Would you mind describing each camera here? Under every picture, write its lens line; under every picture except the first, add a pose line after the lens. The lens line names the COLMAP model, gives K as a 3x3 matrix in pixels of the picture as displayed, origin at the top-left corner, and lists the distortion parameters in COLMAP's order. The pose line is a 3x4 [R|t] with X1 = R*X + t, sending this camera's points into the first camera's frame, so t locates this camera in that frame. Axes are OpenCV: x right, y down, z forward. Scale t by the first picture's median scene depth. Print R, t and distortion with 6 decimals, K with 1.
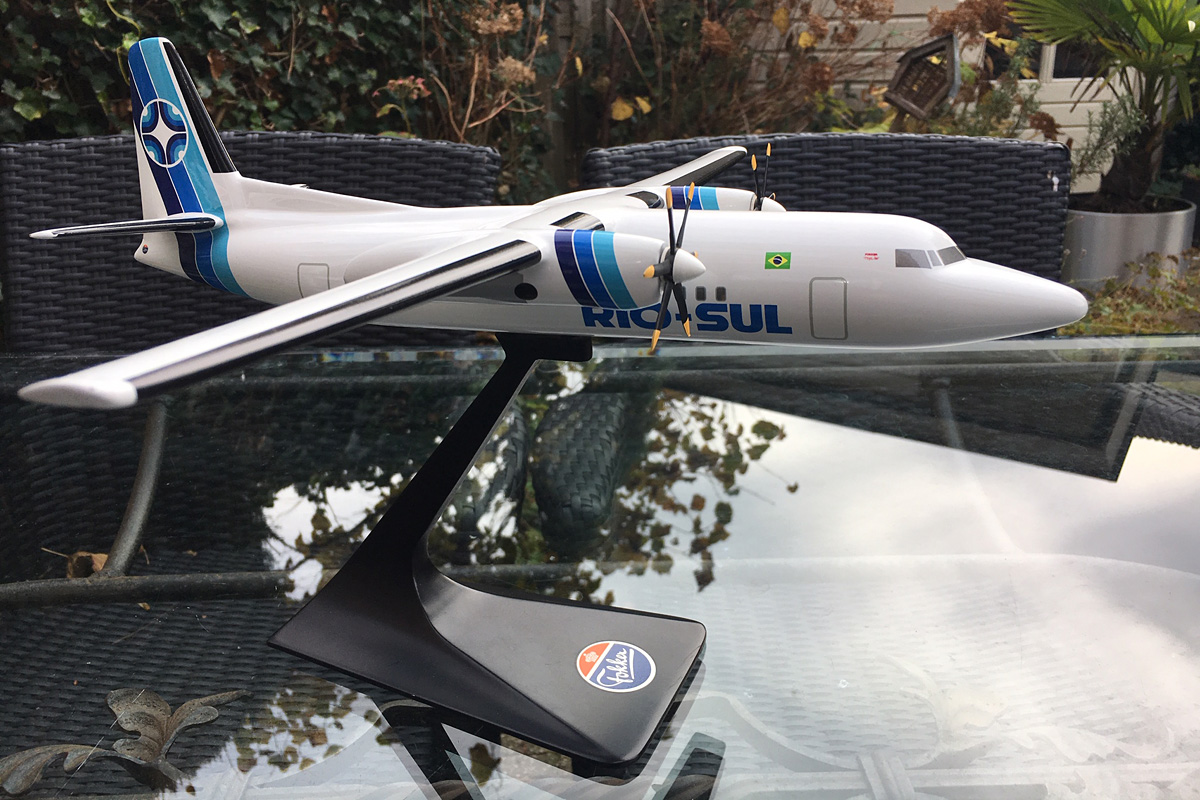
lens RADIAL K [[928.2, 0, 600.0], [0, 928.2, 400.0], [0, 0, 1]] dist [0.067948, -0.090630]
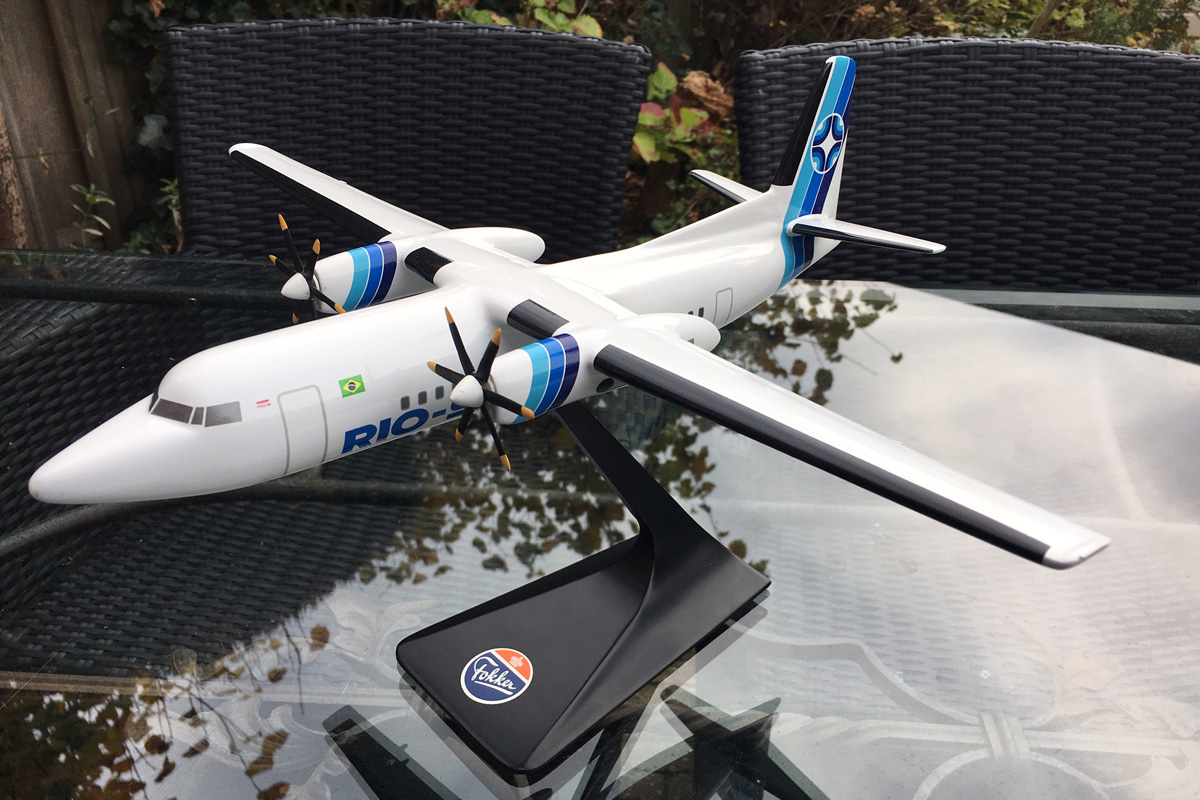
lens RADIAL K [[928.2, 0, 600.0], [0, 928.2, 400.0], [0, 0, 1]] dist [0.067948, -0.090630]
pose [[0.994001, 0.066312, -0.086980, -0.049879], [-0.049244, 0.981417, 0.185461, -0.083475], [0.097662, -0.180065, 0.978795, -0.036194]]
